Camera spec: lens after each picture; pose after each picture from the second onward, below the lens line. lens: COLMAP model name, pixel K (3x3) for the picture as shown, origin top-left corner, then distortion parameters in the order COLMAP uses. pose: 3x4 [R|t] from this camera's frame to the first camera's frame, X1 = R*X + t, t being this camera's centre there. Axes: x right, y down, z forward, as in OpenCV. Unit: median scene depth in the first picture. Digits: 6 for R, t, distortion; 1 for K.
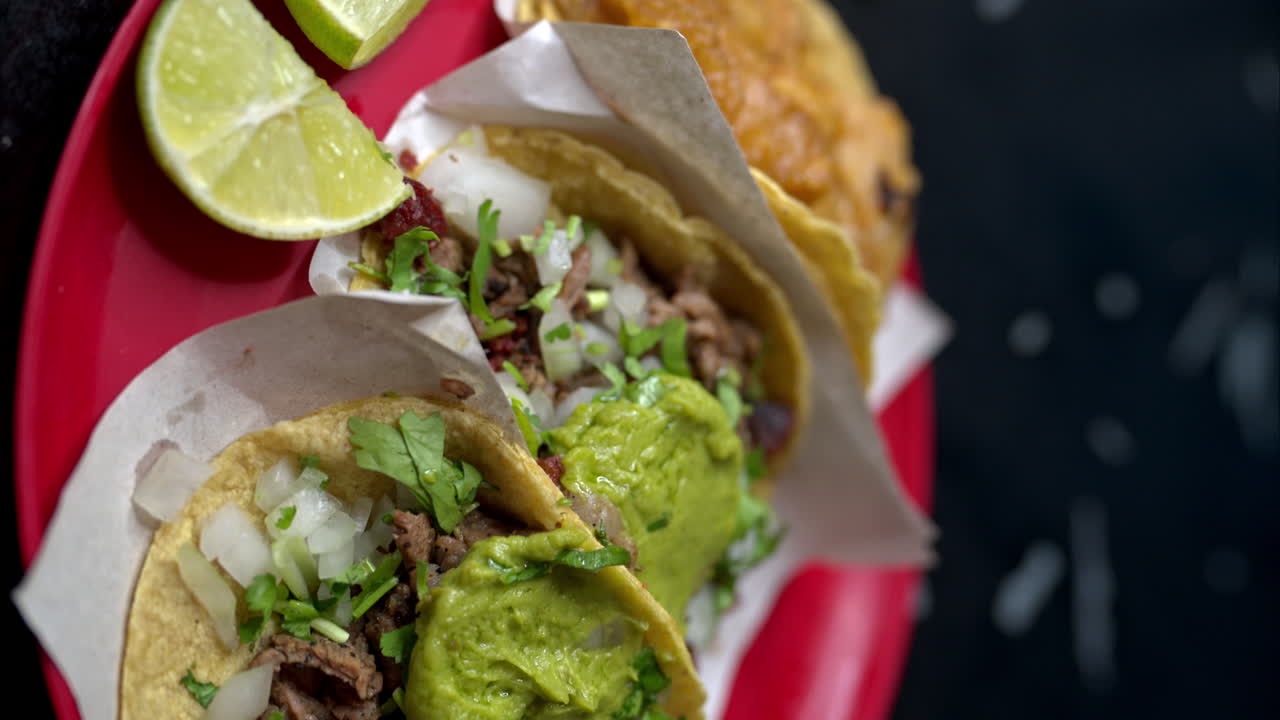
lens RADIAL K [[2011.0, 0, 640.0], [0, 2011.0, 360.0], [0, 0, 1]] dist [0.215272, 0.102971]
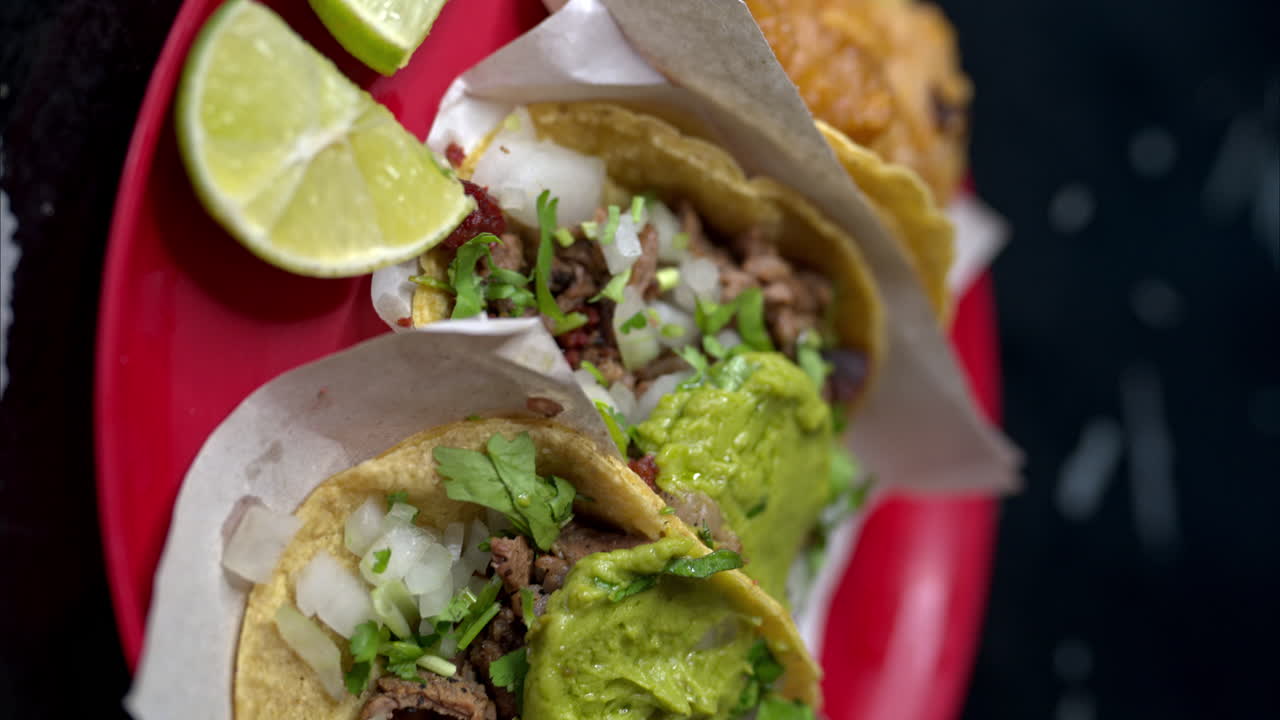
lens RADIAL K [[2011.0, 0, 640.0], [0, 2011.0, 360.0], [0, 0, 1]] dist [0.215272, 0.102971]
pose [[0.994641, -0.101564, 0.019348, -0.060771], [0.099086, 0.989825, 0.102118, -0.097387], [-0.029523, -0.099654, 0.994584, 0.060399]]
